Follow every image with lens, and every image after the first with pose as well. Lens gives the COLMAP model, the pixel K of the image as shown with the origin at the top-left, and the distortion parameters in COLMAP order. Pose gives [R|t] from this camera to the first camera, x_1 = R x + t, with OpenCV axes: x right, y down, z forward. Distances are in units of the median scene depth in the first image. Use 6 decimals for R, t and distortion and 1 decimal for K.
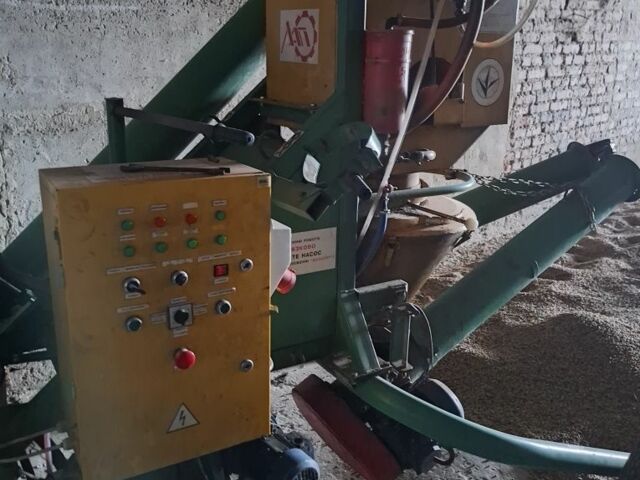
lens RADIAL K [[638.0, 0, 302.8], [0, 638.0, 232.9], [0, 0, 1]] dist [0.069198, 0.000000]
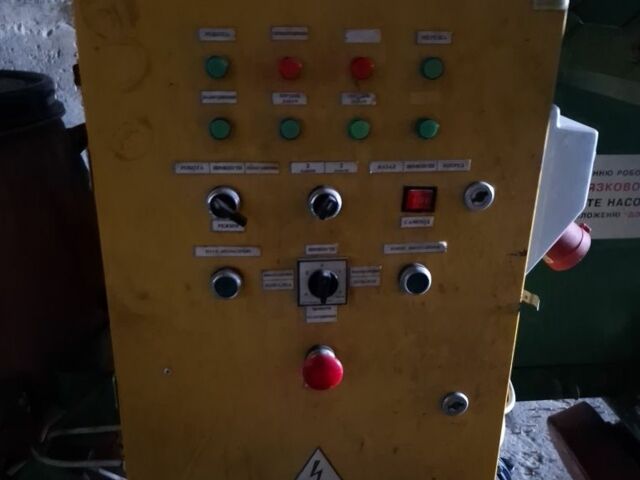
lens RADIAL K [[638.0, 0, 321.4], [0, 638.0, 248.1], [0, 0, 1]] dist [0.069198, 0.000000]
pose [[0.916327, 0.153260, -0.369941, -0.018826], [-0.116127, 0.985863, 0.120785, 0.045882], [0.383222, -0.067718, 0.921170, 0.554224]]
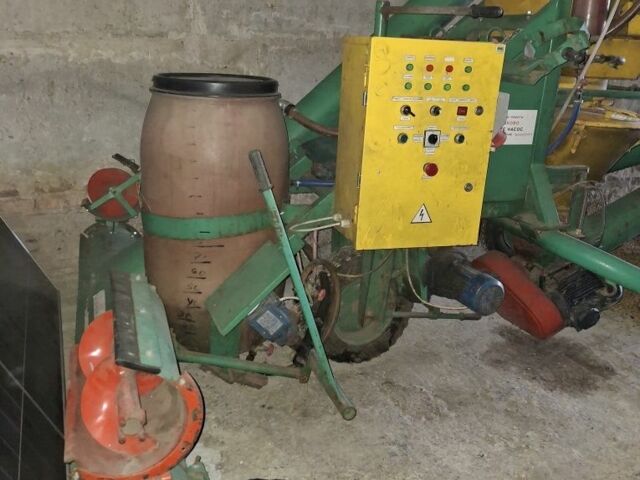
lens RADIAL K [[638.0, 0, 318.9], [0, 638.0, 241.6], [0, 0, 1]] dist [0.069198, 0.000000]
pose [[0.977784, 0.103704, -0.182167, -0.151155], [-0.098413, 0.994425, 0.037874, 0.329099], [0.185079, -0.019105, 0.982538, -0.486655]]
